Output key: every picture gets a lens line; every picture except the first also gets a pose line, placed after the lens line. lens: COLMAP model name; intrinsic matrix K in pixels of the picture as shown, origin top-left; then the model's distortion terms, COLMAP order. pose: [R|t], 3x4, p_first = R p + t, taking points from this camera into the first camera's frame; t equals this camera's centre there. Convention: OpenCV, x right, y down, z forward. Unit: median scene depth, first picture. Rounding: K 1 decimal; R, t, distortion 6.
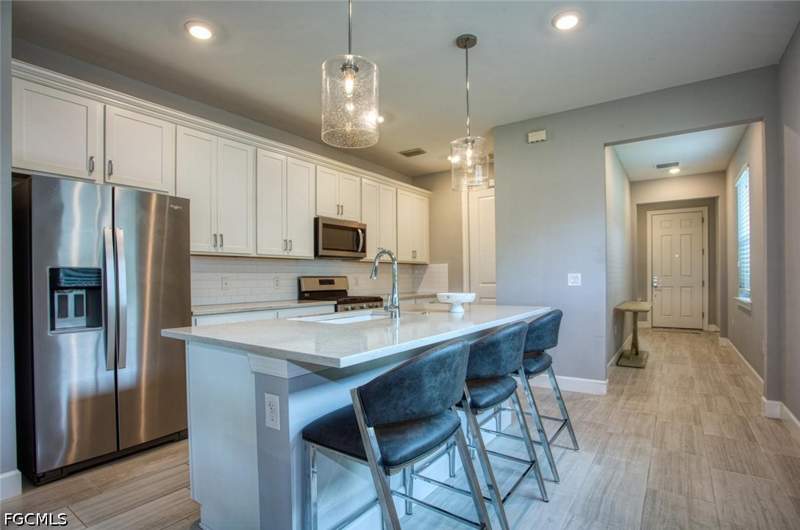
lens RADIAL K [[409.1, 0, 401.9], [0, 409.1, 278.7], [0, 0, 1]] dist [-0.026004, -0.000102]
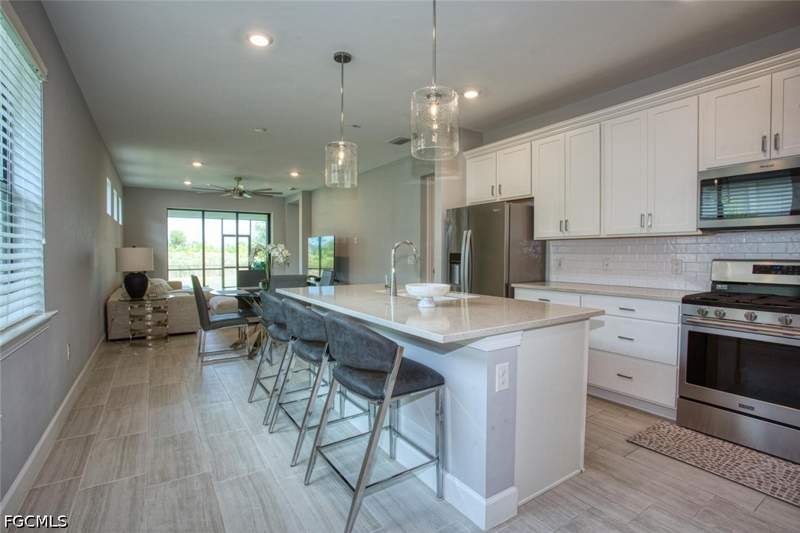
lens RADIAL K [[396.7, 0, 400.0], [0, 396.7, 266.5], [0, 0, 1]] dist [-0.057228, 0.000313]
pose [[-0.372179, 0.024043, -0.927849, 0.600789], [-0.008093, 0.999542, 0.029147, -0.009021], [0.928126, 0.018357, -0.371814, 0.825868]]
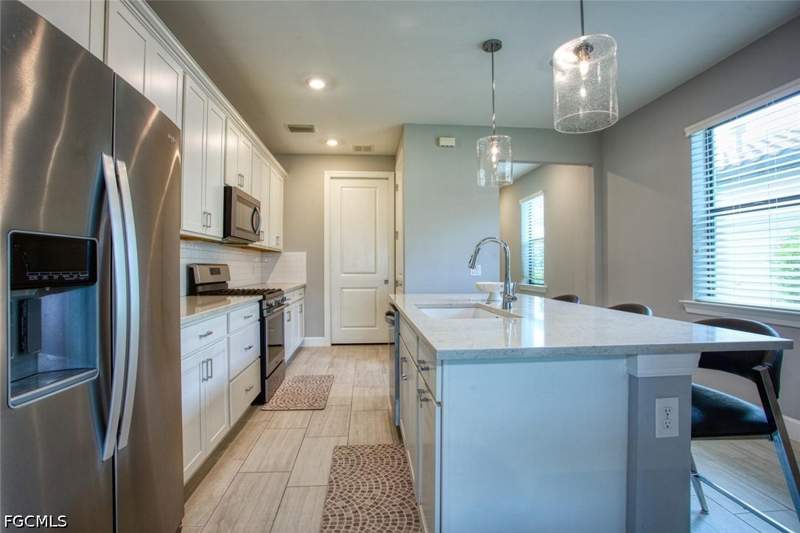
lens RADIAL K [[396.7, 0, 400.0], [0, 396.7, 266.5], [0, 0, 1]] dist [-0.057228, 0.000313]
pose [[0.772131, 0.011131, 0.635365, -0.450657], [-0.006571, 0.999933, -0.009532, 0.004328], [-0.635429, 0.003185, 0.772153, 0.244954]]
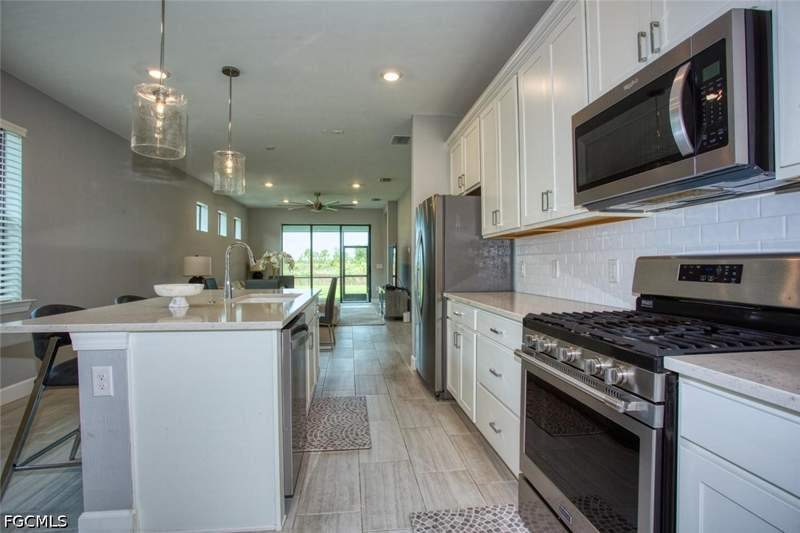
lens RADIAL K [[396.7, 0, 400.0], [0, 396.7, 266.5], [0, 0, 1]] dist [-0.057228, 0.000313]
pose [[-0.748201, -0.000471, -0.663472, 0.214193], [-0.003833, 0.999986, 0.003613, 0.003519], [0.663461, 0.005247, -0.748193, 1.240219]]
